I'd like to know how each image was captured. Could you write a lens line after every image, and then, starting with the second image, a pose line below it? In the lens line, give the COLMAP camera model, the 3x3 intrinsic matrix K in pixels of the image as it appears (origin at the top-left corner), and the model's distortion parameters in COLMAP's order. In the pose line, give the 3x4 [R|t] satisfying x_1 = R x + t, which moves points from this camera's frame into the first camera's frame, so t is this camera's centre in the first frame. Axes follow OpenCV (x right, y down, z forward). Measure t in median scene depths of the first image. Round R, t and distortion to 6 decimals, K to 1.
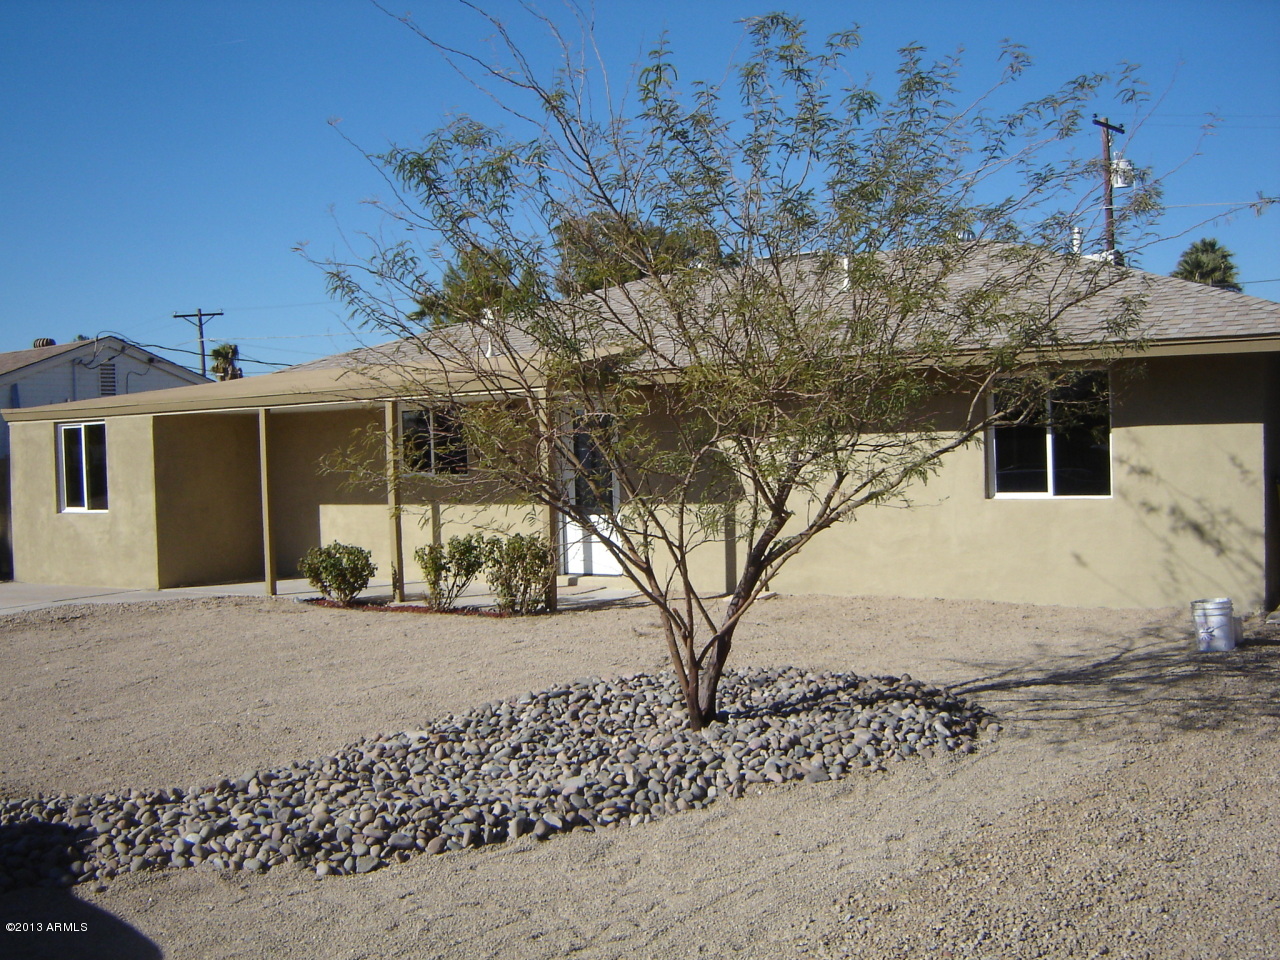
lens RADIAL K [[1421.0, 0, 642.8], [0, 1421.0, 410.9], [0, 0, 1]] dist [-0.142489, 0.000000]
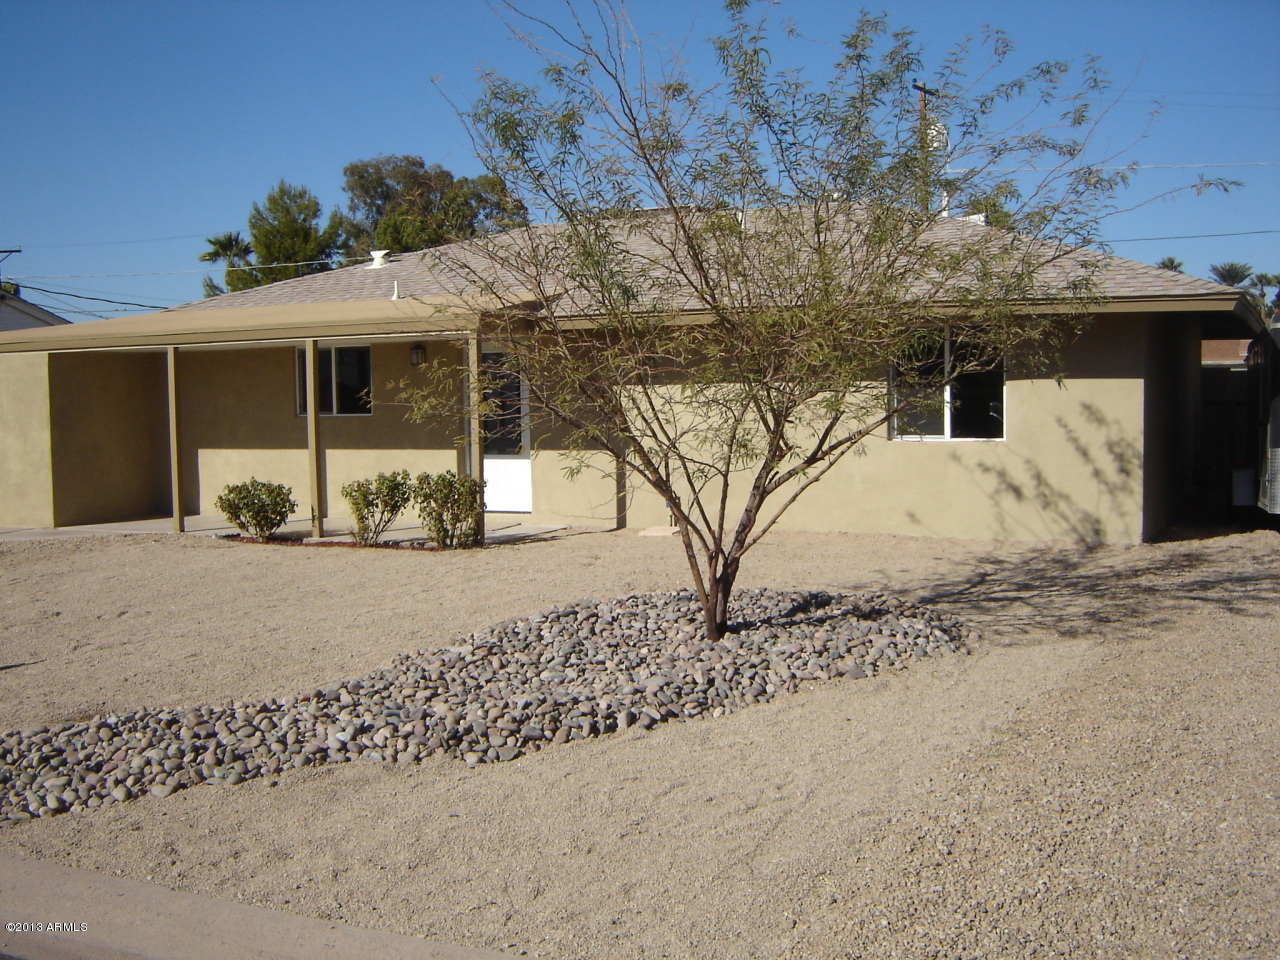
lens RADIAL K [[1421.0, 0, 640.2], [0, 1421.0, 409.2], [0, 0, 1]] dist [-0.142489, 0.000000]
pose [[0.989137, 0.010909, 0.146588, -0.171979], [-0.016087, 0.999286, 0.034188, 0.006441], [-0.146110, -0.036174, 0.988607, -0.079242]]
